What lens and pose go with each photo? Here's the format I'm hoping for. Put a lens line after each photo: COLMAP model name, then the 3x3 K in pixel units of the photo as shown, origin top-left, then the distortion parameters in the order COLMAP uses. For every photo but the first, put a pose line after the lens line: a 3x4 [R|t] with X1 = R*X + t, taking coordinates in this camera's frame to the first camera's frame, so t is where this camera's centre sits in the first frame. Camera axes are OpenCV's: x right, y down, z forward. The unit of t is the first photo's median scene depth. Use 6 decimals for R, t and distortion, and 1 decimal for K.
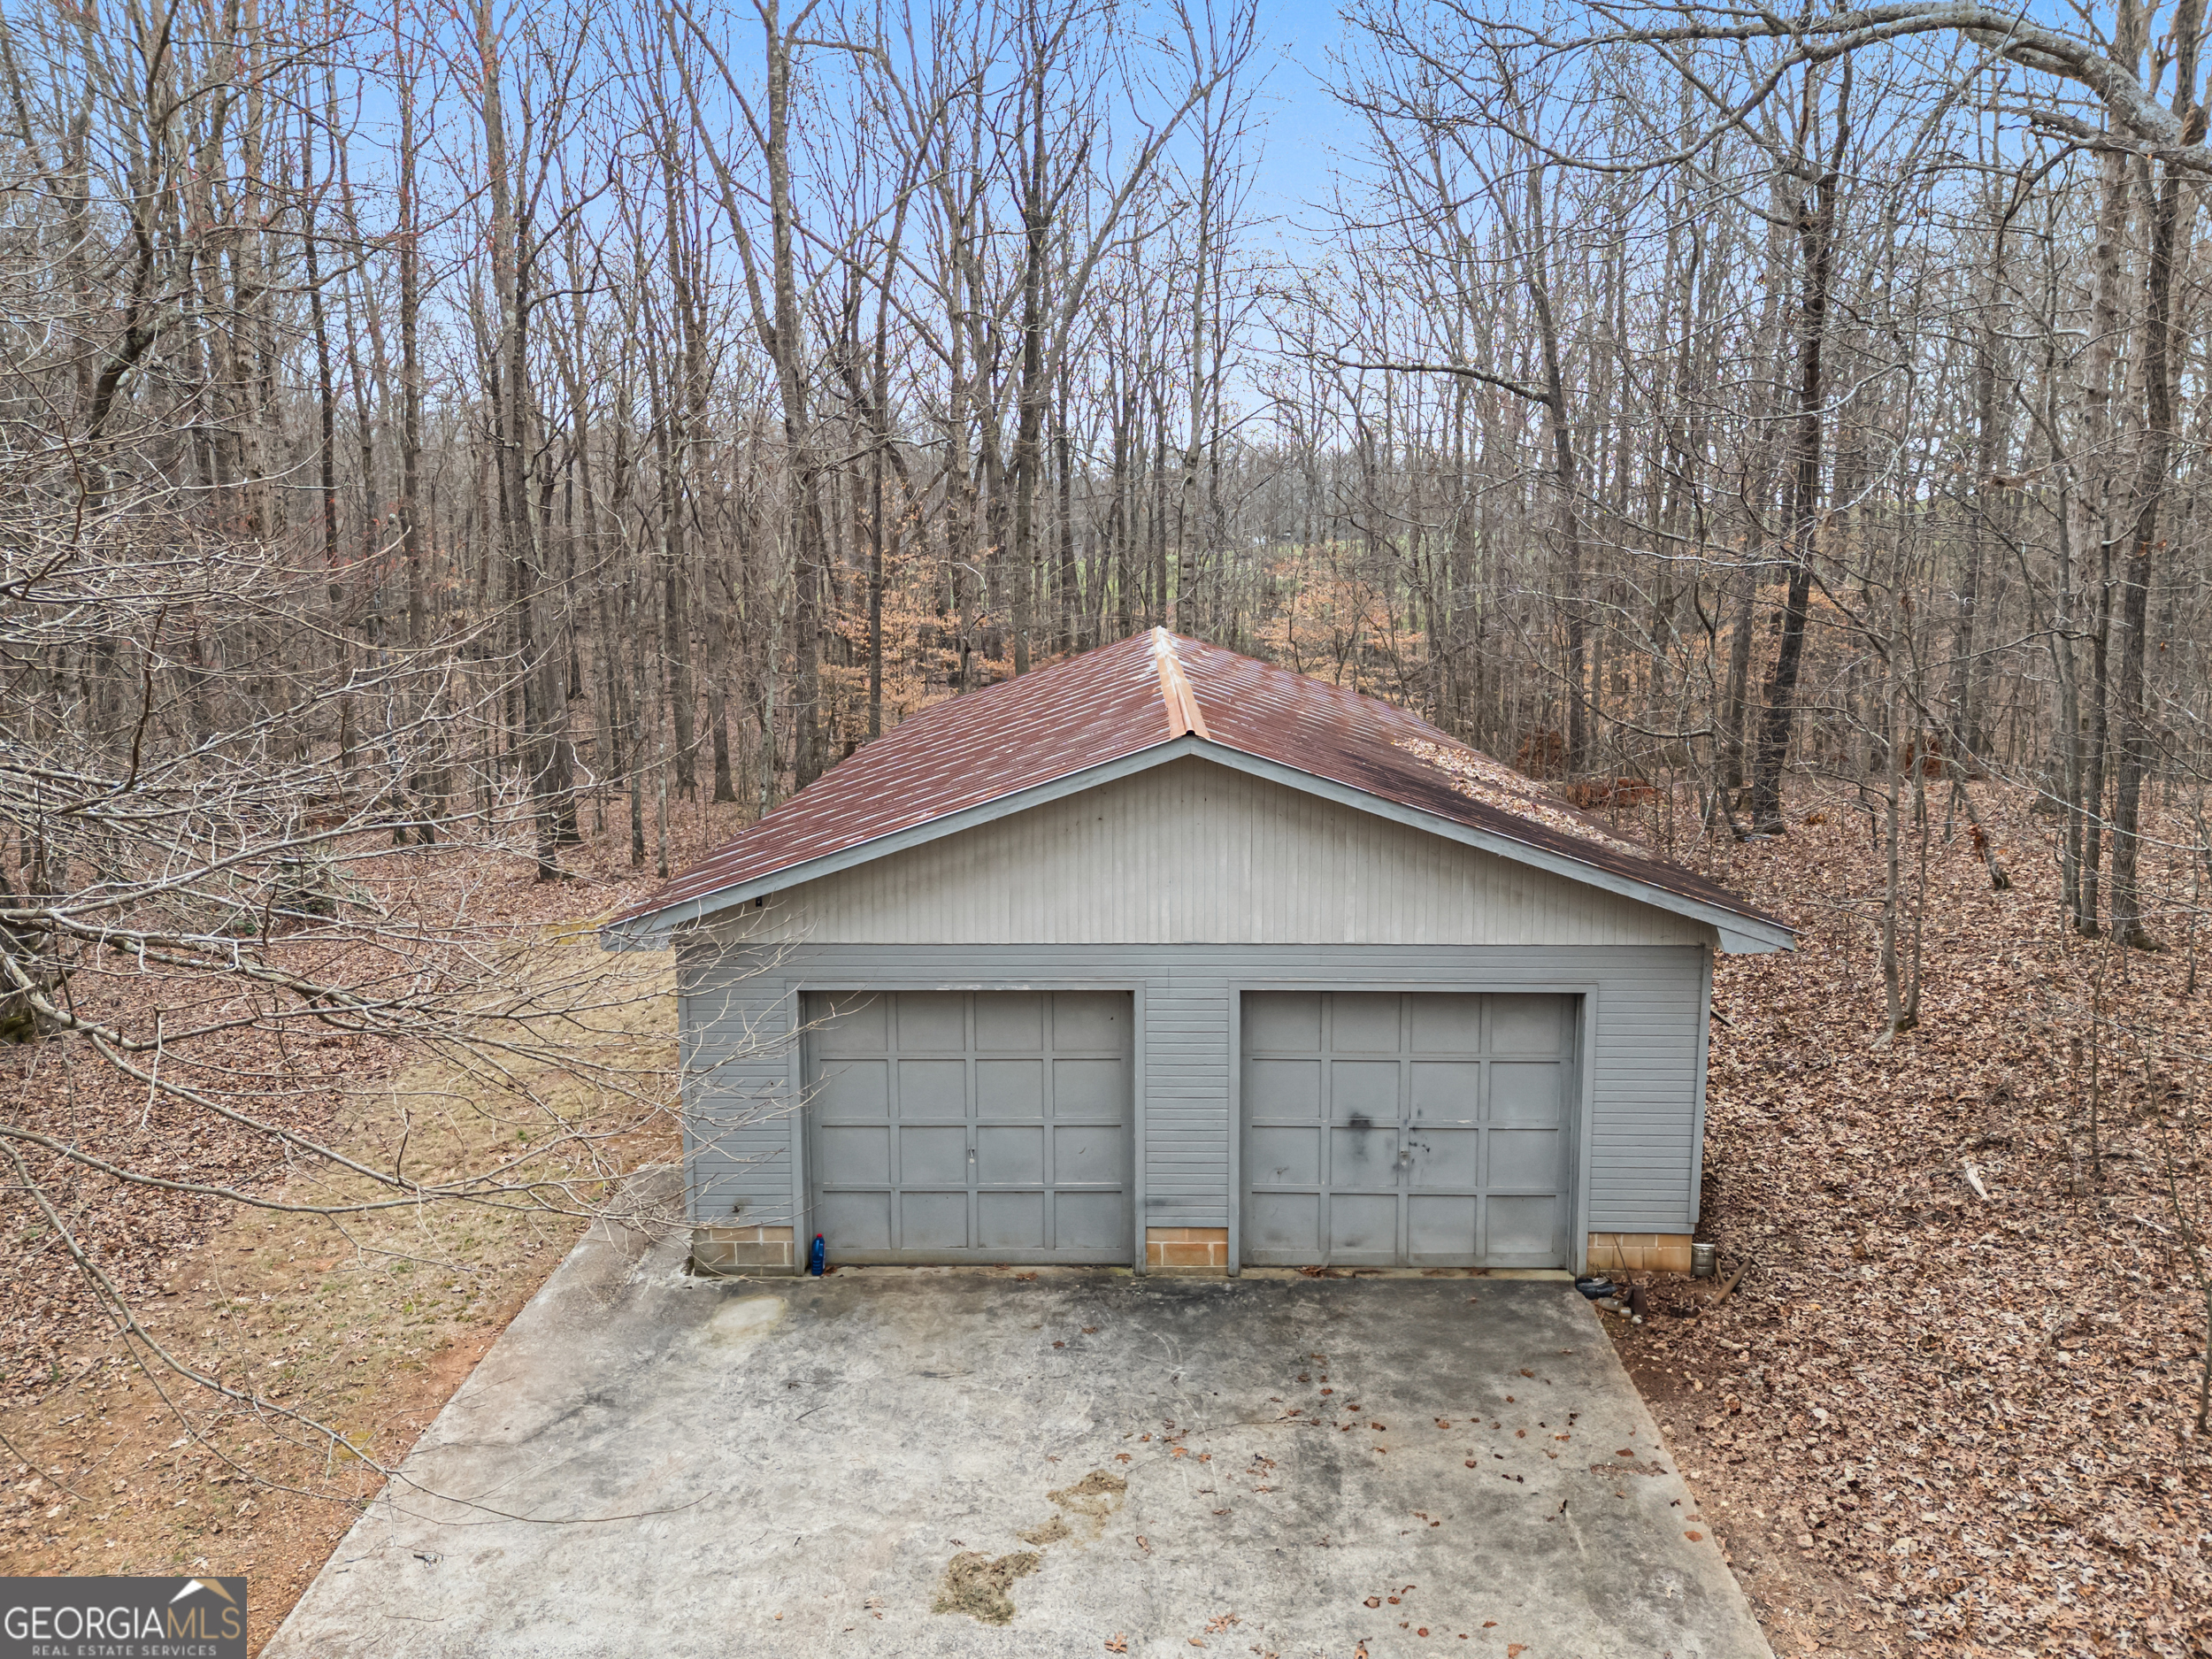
lens RADIAL K [[1571.3, 0, 1106.0], [0, 1571.3, 829.5], [0, 0, 1]] dist [0.112762, -0.094848]
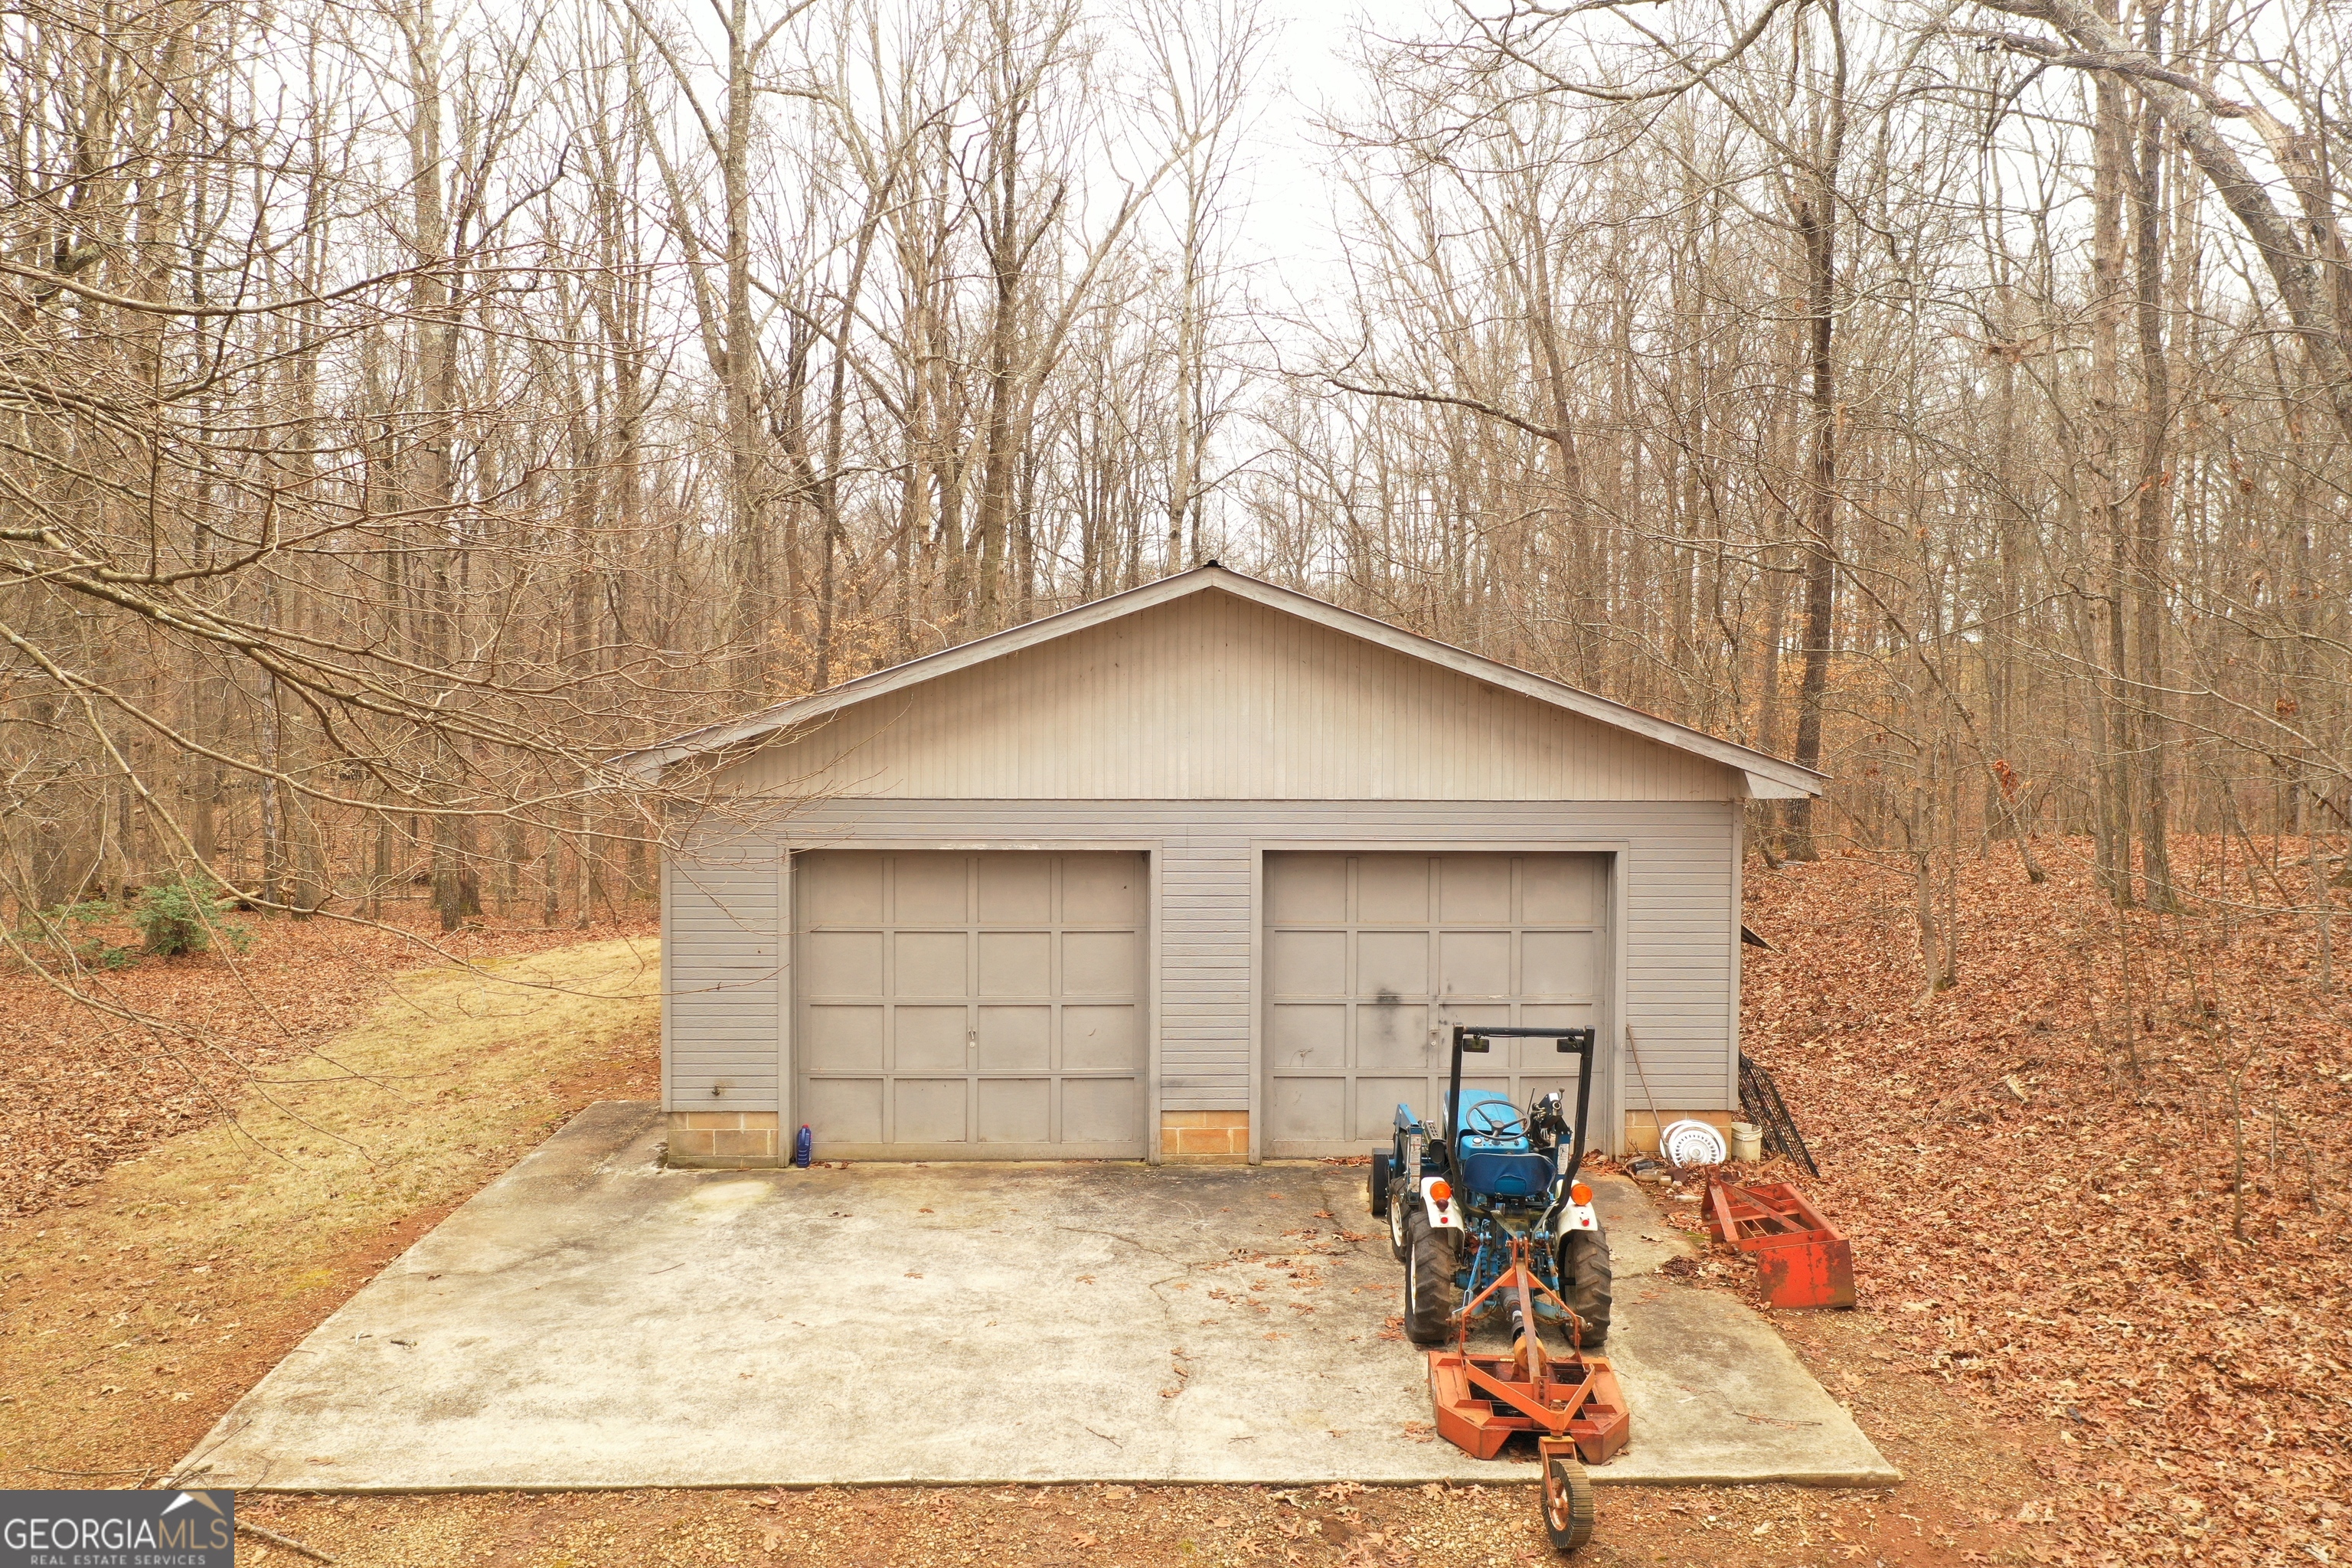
lens RADIAL K [[1824.0, 0, 1176.0], [0, 1824.0, 784.0], [0, 0, 1]] dist [0.037444, -0.001809]
pose [[0.998117, 0.007177, 0.060923, -0.032699], [0.000658, 0.991823, -0.127618, 0.197197], [-0.061340, 0.127418, 0.989951, -0.087110]]
